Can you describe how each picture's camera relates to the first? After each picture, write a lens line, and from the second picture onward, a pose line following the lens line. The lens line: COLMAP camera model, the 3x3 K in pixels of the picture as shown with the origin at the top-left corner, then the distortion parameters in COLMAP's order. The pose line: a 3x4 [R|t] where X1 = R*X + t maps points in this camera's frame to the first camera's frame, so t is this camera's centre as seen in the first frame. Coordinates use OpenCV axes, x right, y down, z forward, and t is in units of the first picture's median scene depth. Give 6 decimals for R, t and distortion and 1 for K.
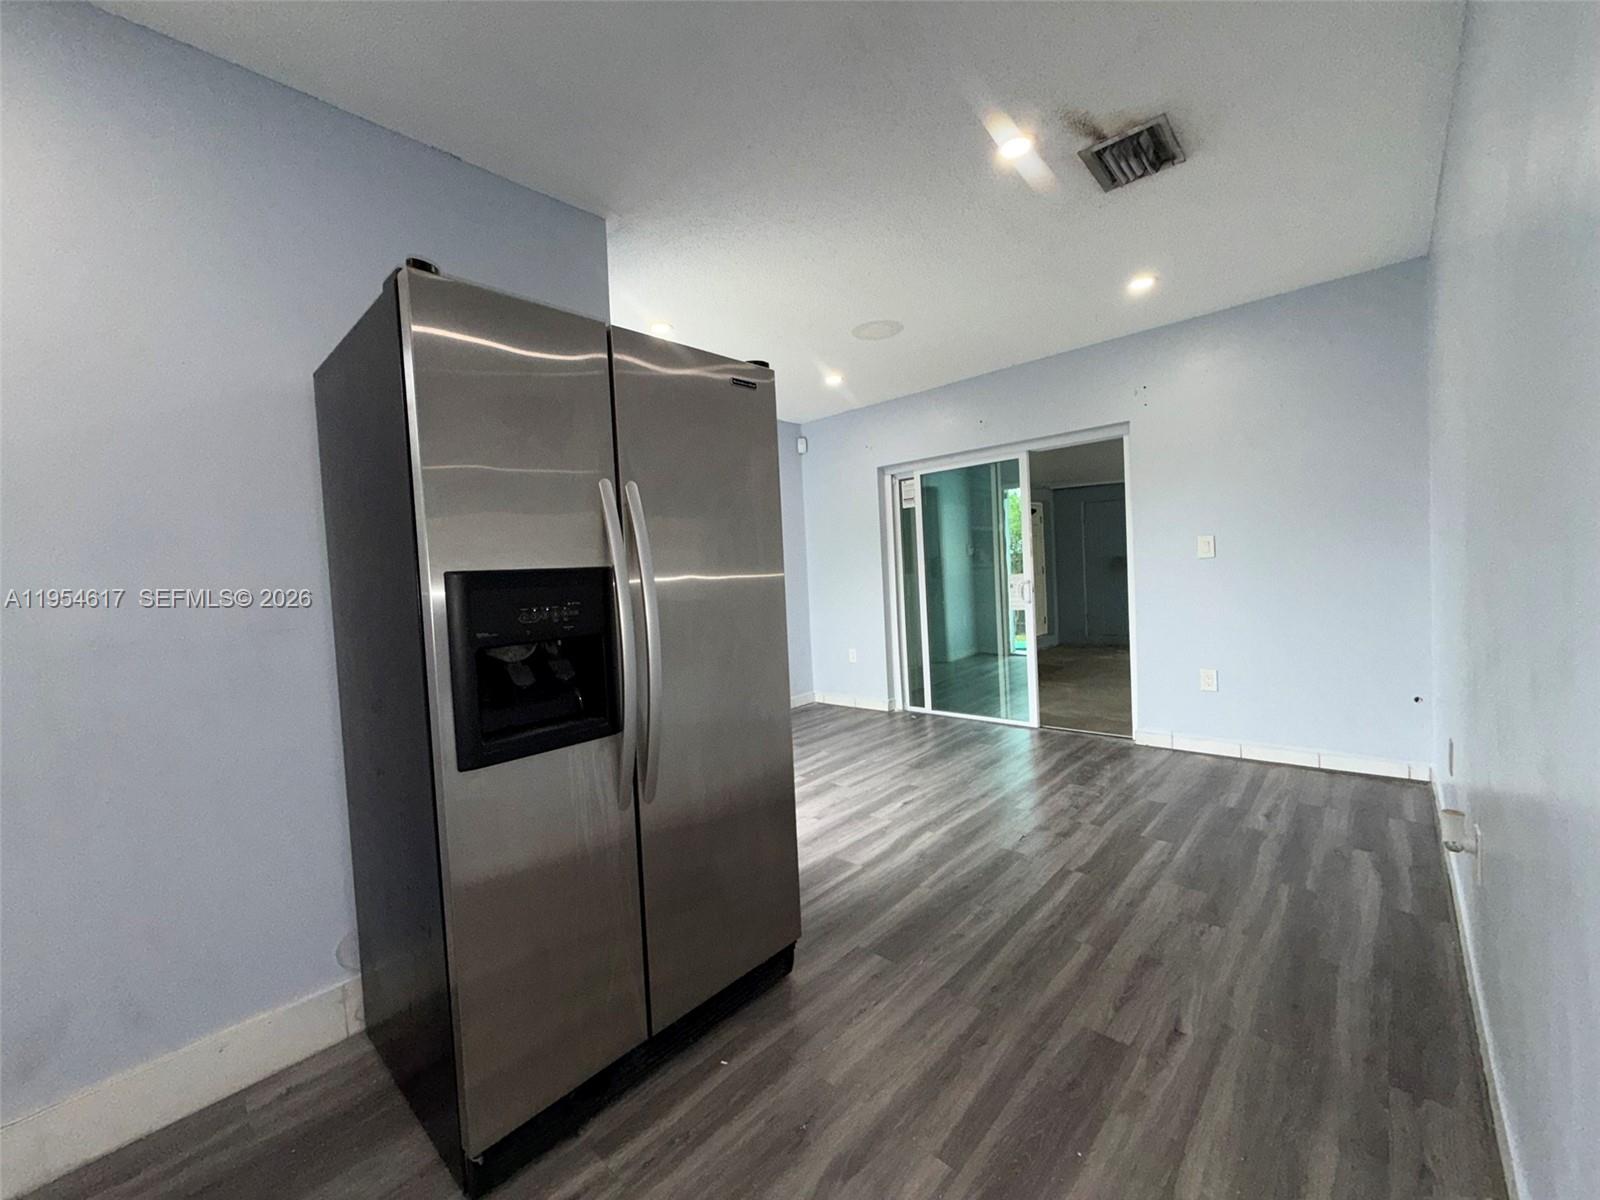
lens RADIAL K [[635.4, 0, 796.8], [0, 635.4, 591.4], [0, 0, 1]] dist [-0.000561, -0.000085]
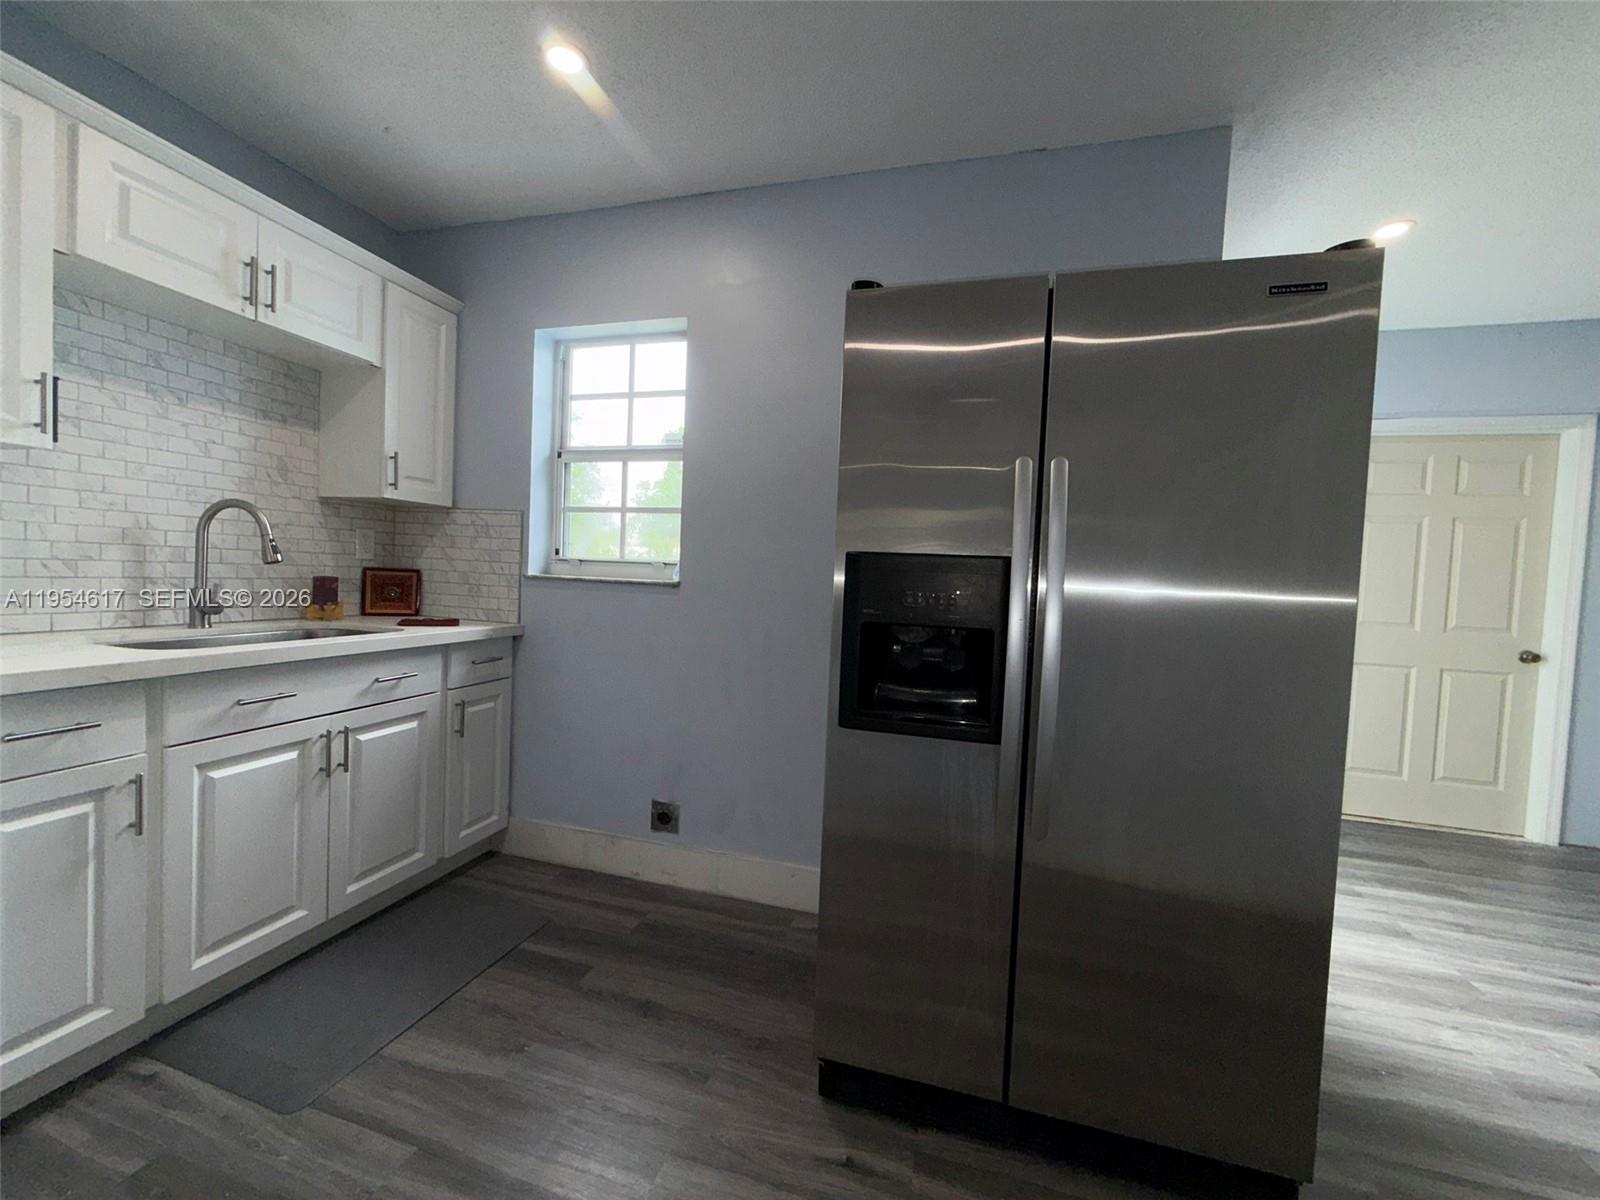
lens RADIAL K [[635.4, 0, 798.4], [0, 635.4, 599.8], [0, 0, 1]] dist [-0.000561, -0.000085]
pose [[0.447324, 0.101700, -0.888571, 0.193947], [-0.094301, 0.993339, 0.066219, -0.005827], [0.889386, 0.054172, 0.453935, 0.182297]]
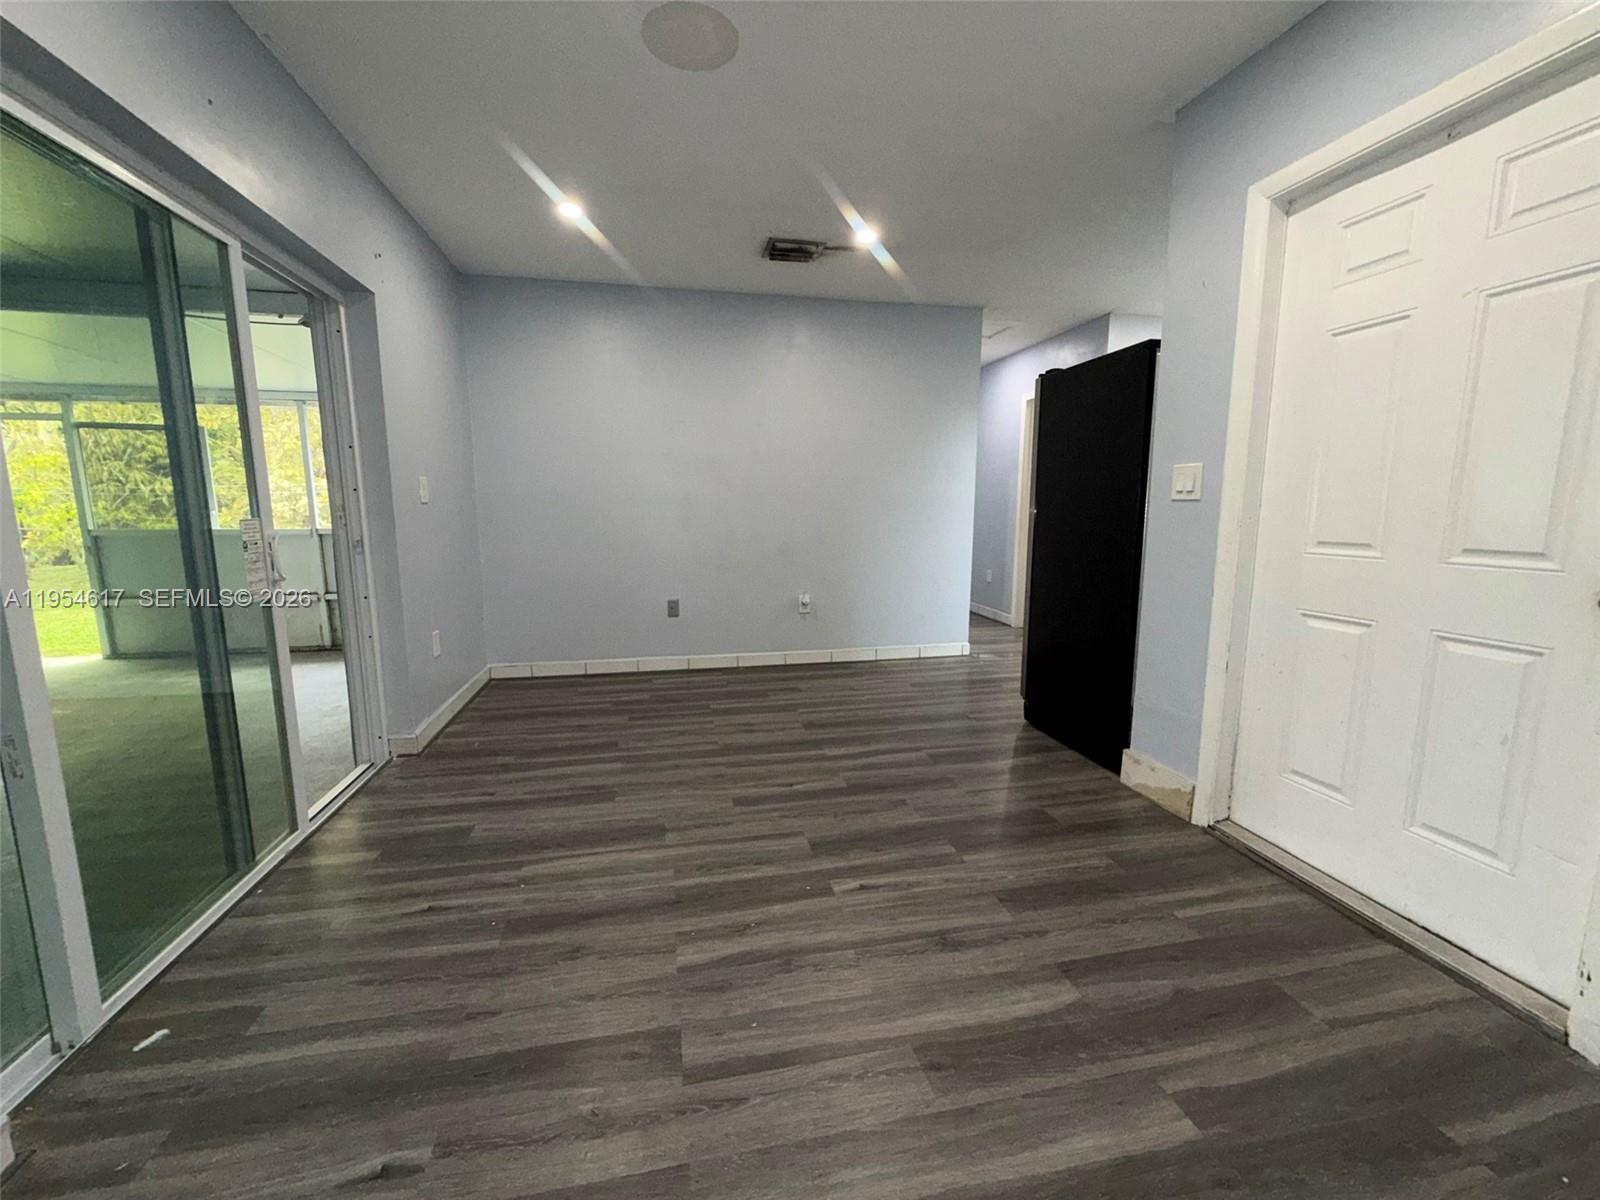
lens RADIAL K [[635.4, 0, 786.6], [0, 635.4, 603.1], [0, 0, 1]] dist [-0.000561, -0.000085]
pose [[-0.809321, -0.044575, 0.585673, -0.376723], [0.052850, 0.987545, 0.148193, -0.030089], [-0.584984, 0.150888, -0.796885, 2.046043]]
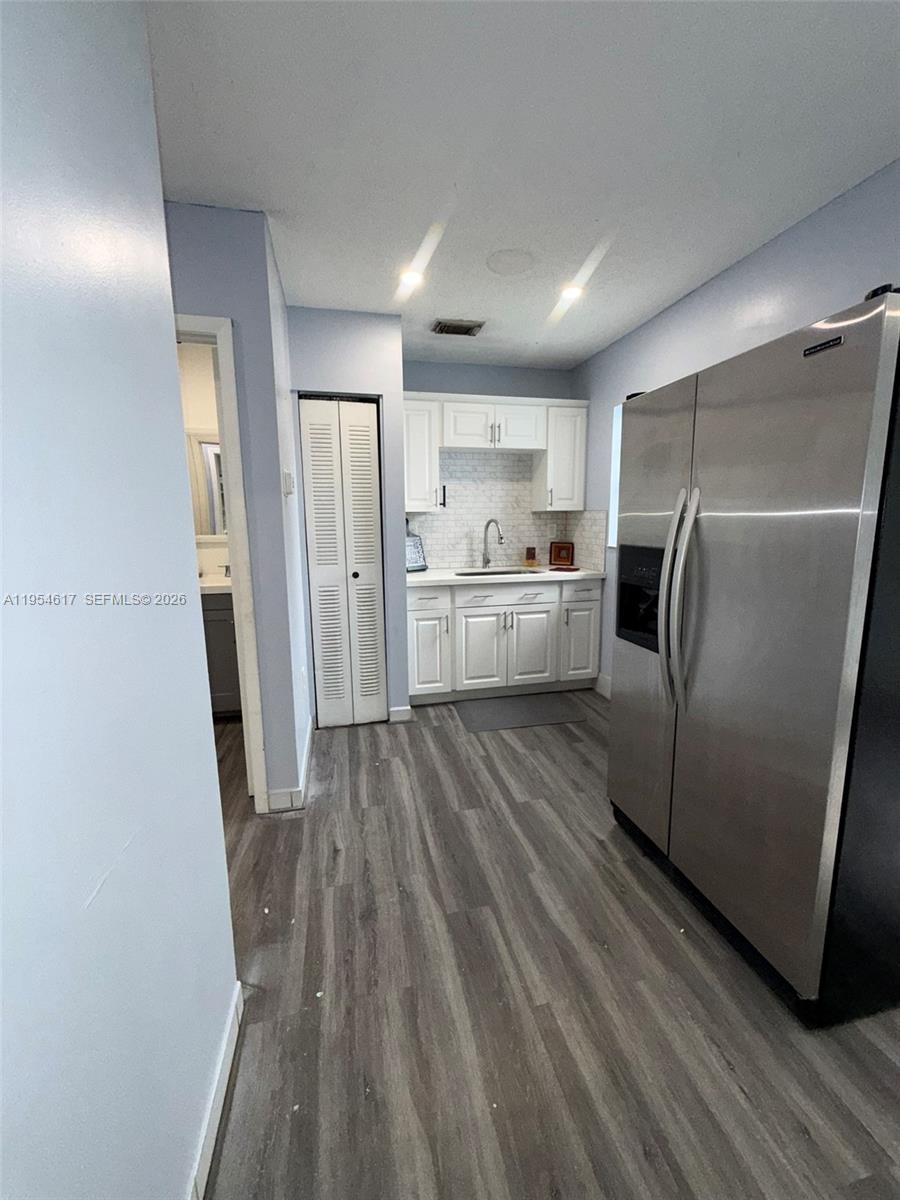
lens RADIAL K [[476.6, 0, 450.0], [0, 476.6, 597.5], [0, 0, 1]] dist [-0.000561, -0.000085]
pose [[-0.563750, 0.186604, -0.804590, 0.497115], [0.010808, 0.975727, 0.218722, -0.095889], [0.825875, 0.114609, -0.552083, 0.640635]]
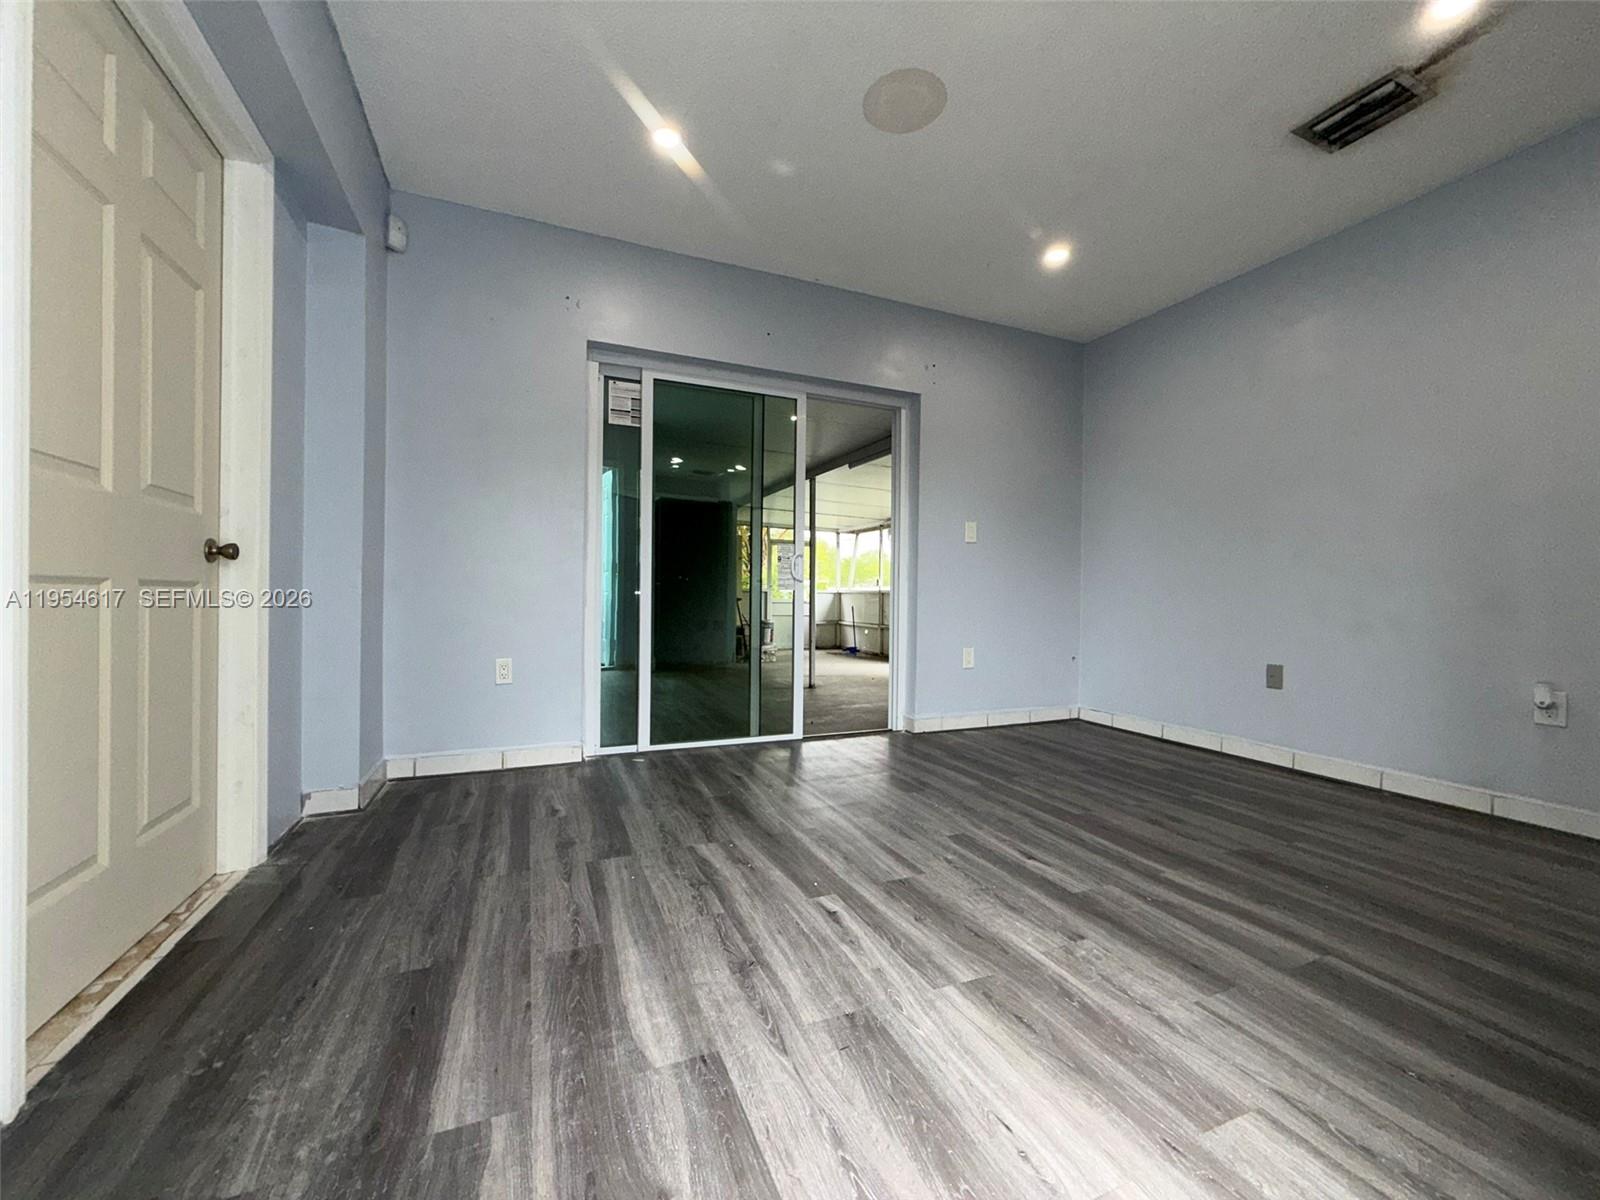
lens RADIAL K [[635.4, 0, 798.3], [0, 635.4, 599.9], [0, 0, 1]] dist [-0.000561, -0.000085]
pose [[0.412027, 0.044835, 0.910068, -0.638402], [-0.007169, 0.998917, -0.045967, 0.136718], [-0.911144, 0.012415, 0.411902, 1.192170]]
